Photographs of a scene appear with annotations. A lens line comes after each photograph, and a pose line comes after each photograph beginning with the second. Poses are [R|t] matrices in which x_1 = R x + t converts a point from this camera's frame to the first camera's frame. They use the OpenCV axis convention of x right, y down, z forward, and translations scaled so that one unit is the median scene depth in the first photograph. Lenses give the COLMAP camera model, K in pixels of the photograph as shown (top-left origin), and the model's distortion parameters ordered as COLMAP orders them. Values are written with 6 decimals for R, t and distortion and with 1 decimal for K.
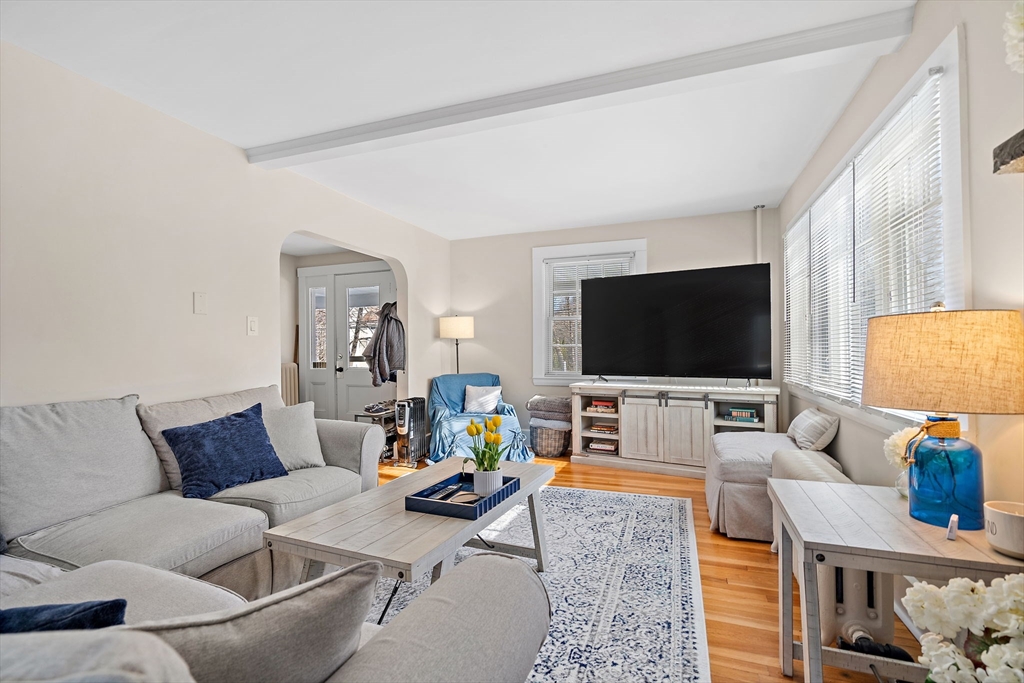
lens RADIAL K [[467.6, 0, 514.5], [0, 467.6, 346.3], [0, 0, 1]] dist [-0.000270, -0.000039]
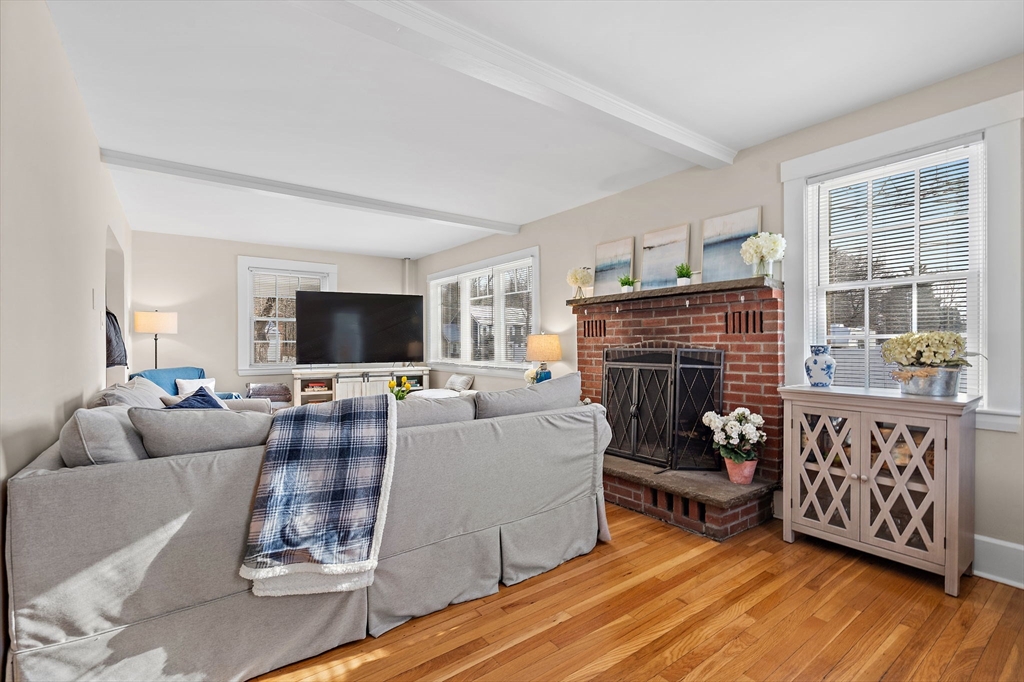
lens RADIAL K [[467.8, 0, 507.6], [0, 467.8, 341.1], [0, 0, 1]] dist [0.000766, 0.000065]
pose [[0.560341, 0.007622, 0.828227, -0.721956], [-0.004782, 0.999971, -0.005967, 0.002309], [-0.828248, -0.000617, 0.560361, -0.248049]]
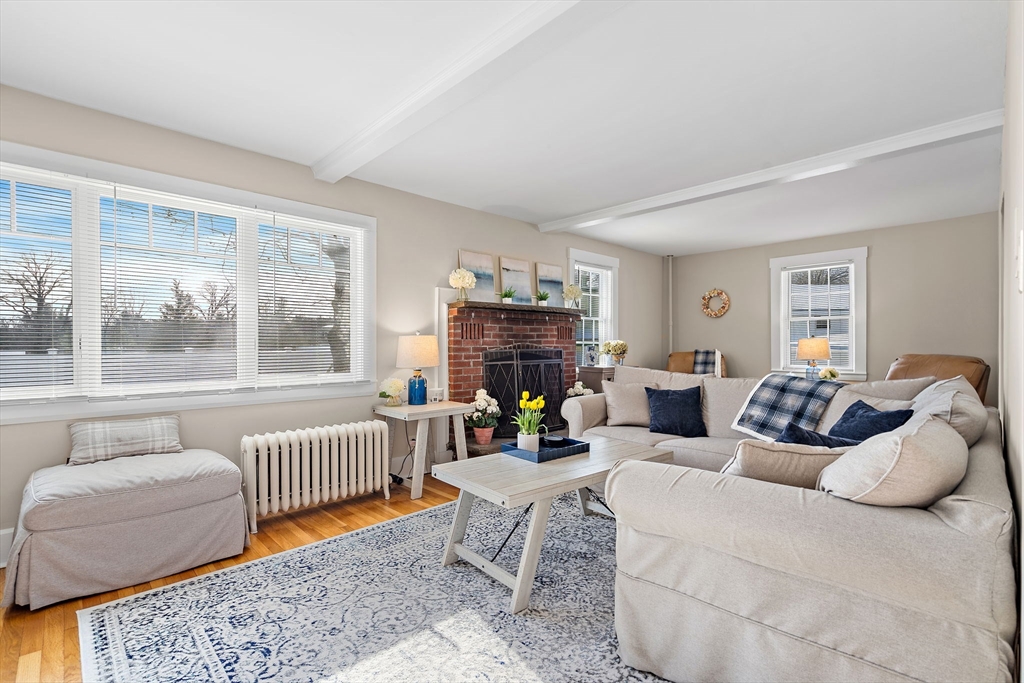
lens RADIAL K [[467.8, 0, 507.6], [0, 467.8, 341.6], [0, 0, 1]] dist [0.000766, 0.000065]
pose [[-0.897994, 0.023171, 0.439397, -0.298400], [0.013997, 0.999611, -0.024109, 0.018386], [-0.439785, -0.015500, -0.897969, 1.113386]]
